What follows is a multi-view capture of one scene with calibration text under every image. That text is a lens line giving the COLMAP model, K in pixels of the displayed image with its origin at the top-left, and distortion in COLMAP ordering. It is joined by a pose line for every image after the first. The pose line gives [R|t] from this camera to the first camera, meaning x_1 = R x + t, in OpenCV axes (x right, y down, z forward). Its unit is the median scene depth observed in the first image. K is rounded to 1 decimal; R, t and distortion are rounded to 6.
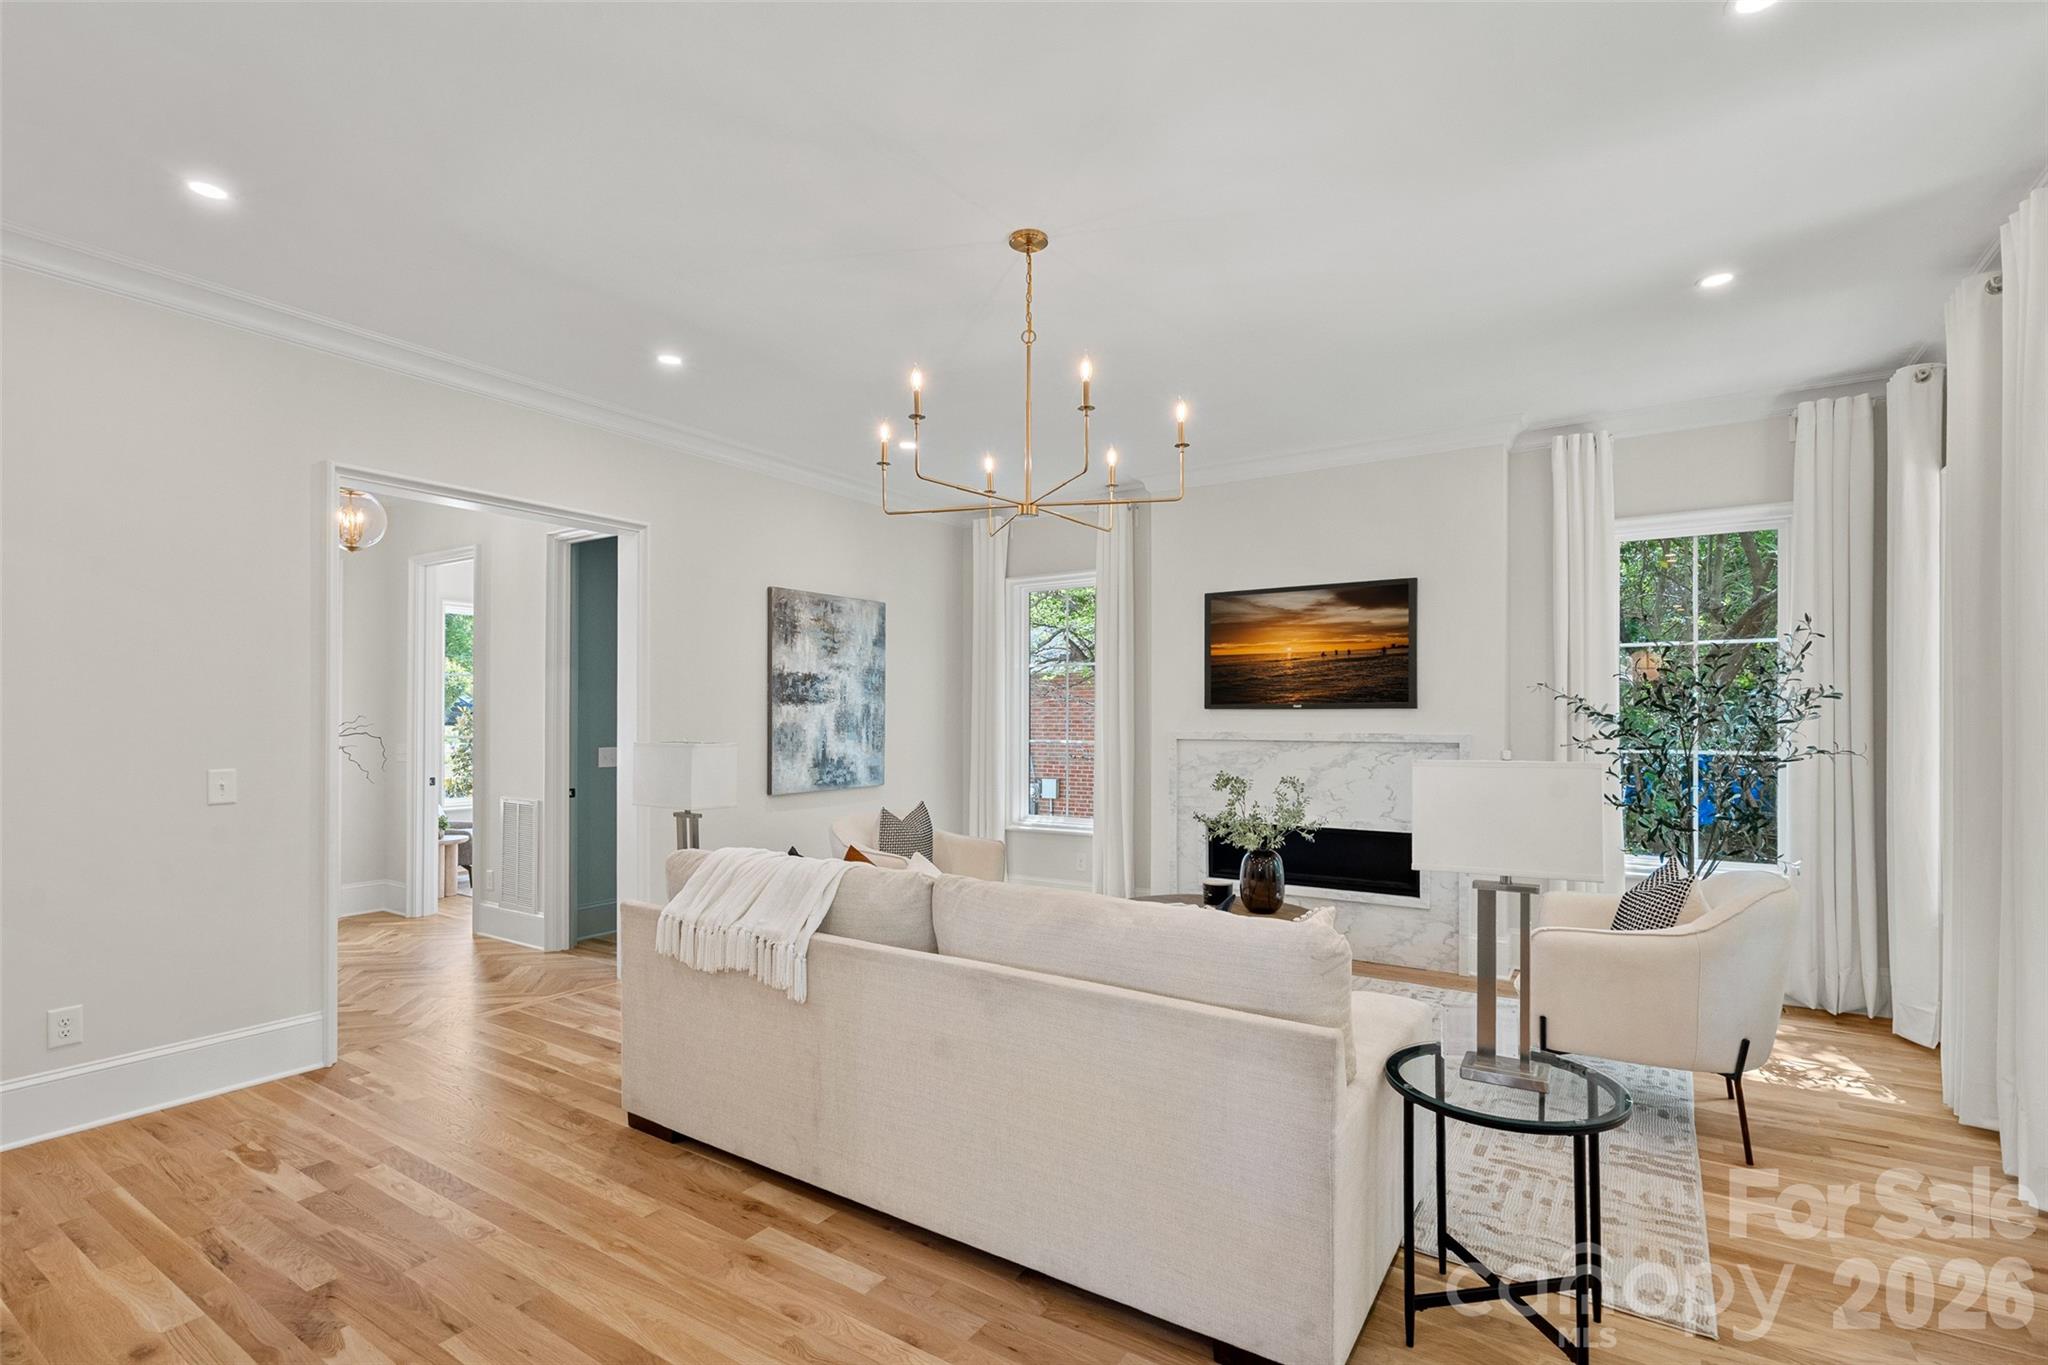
lens RADIAL K [[946.7, 0, 1039.7], [0, 946.7, 710.5], [0, 0, 1]] dist [-0.004217, 0.003253]
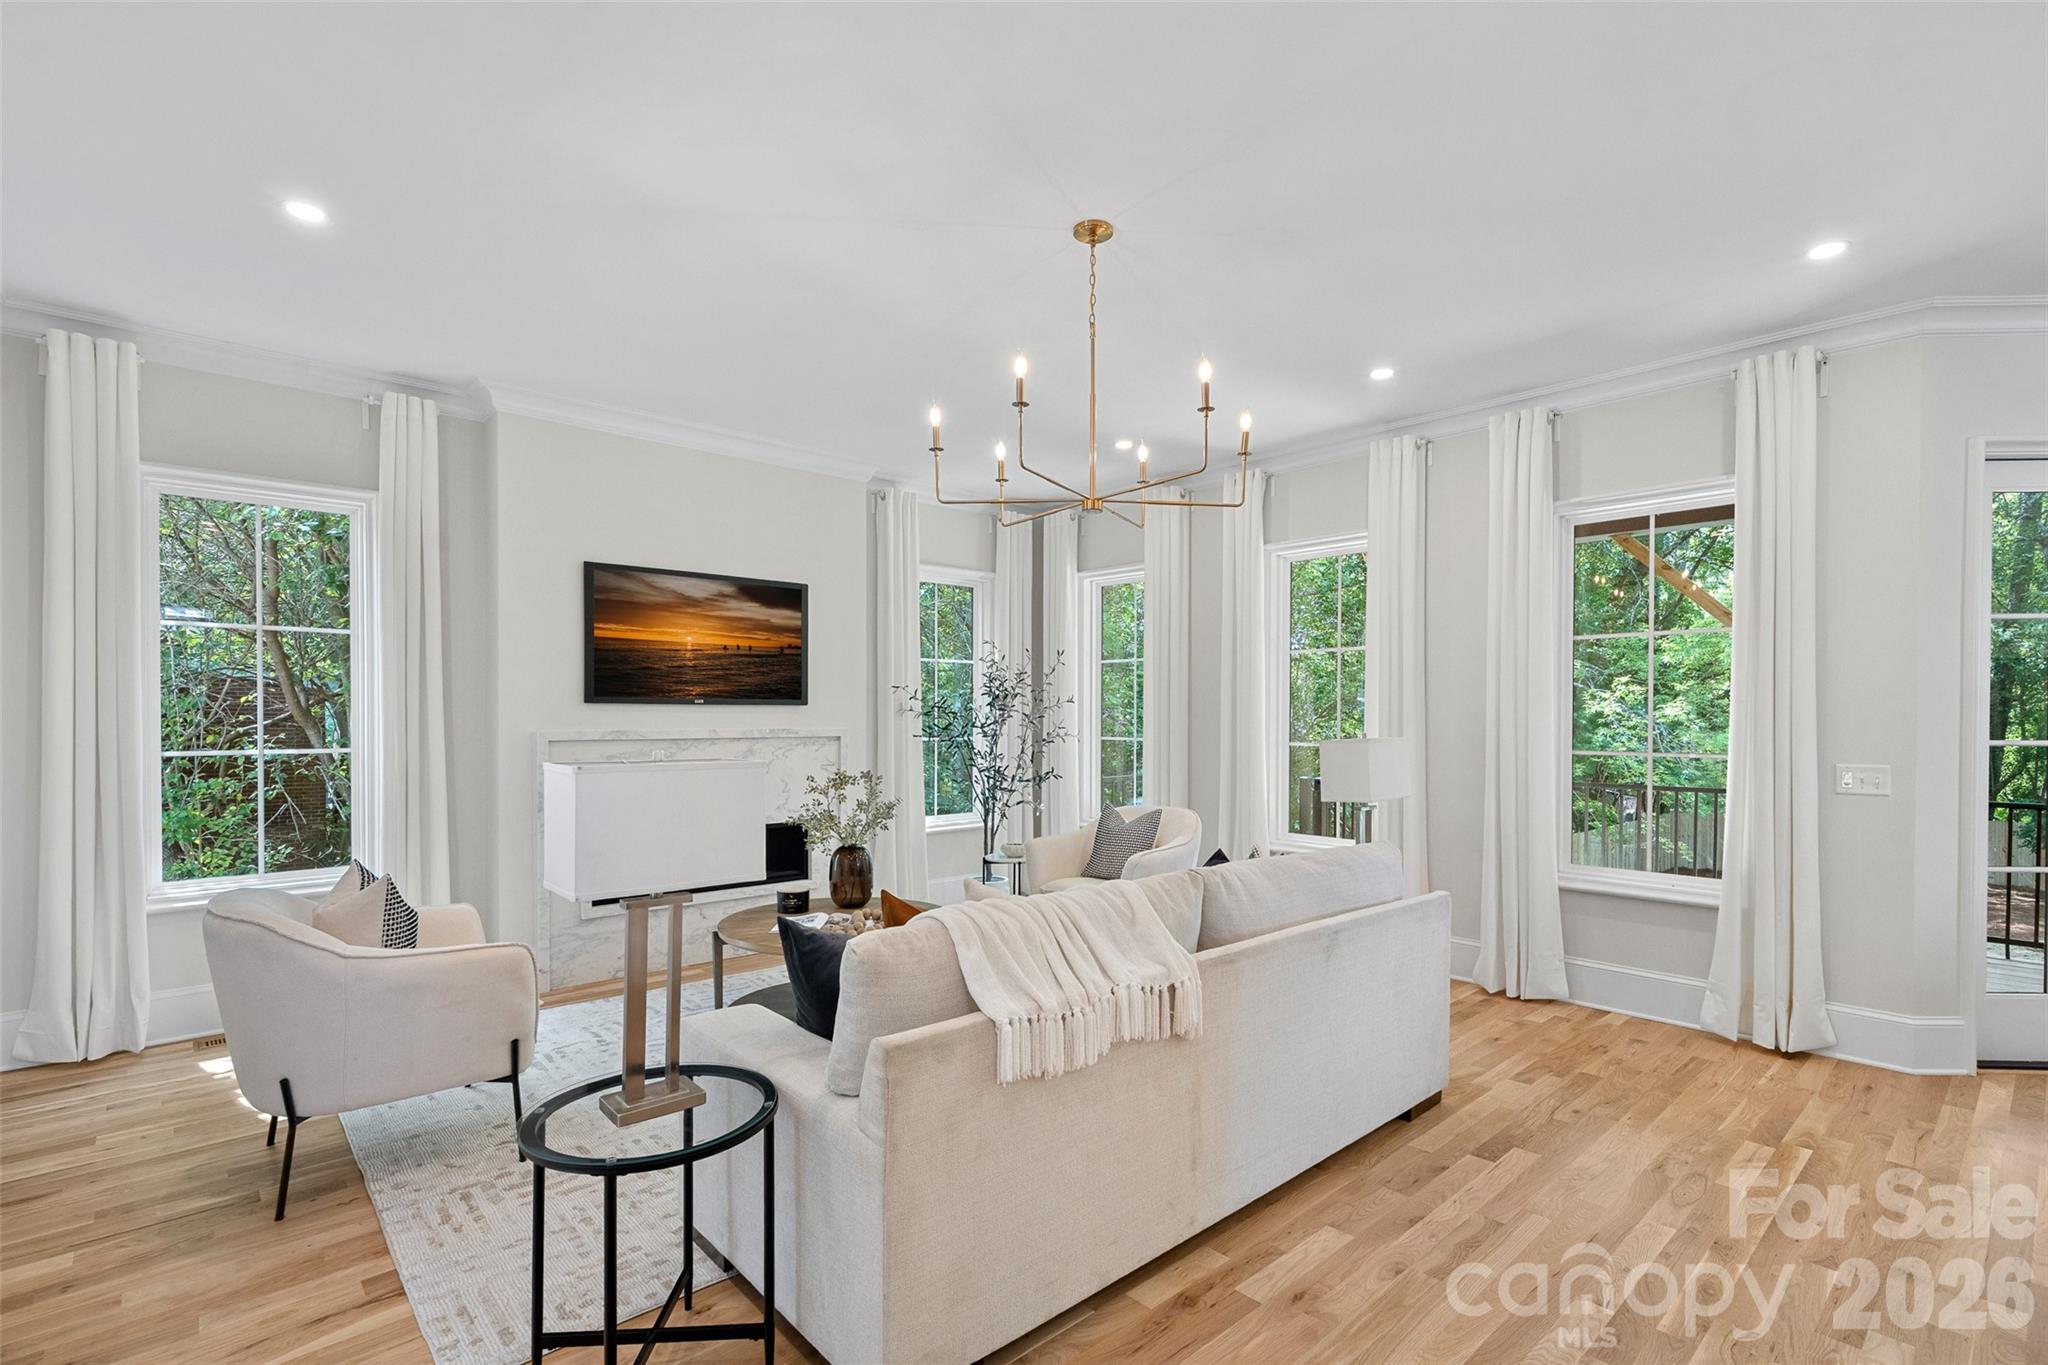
lens RADIAL K [[946.7, 0, 1040.3], [0, 946.7, 713.0], [0, 0, 1]] dist [-0.004217, 0.003253]
pose [[0.249215, 0.001012, 0.968448, -0.571999], [-0.008102, 0.999967, 0.001040, 0.003668], [-0.968414, -0.008105, 0.249215, 0.461915]]
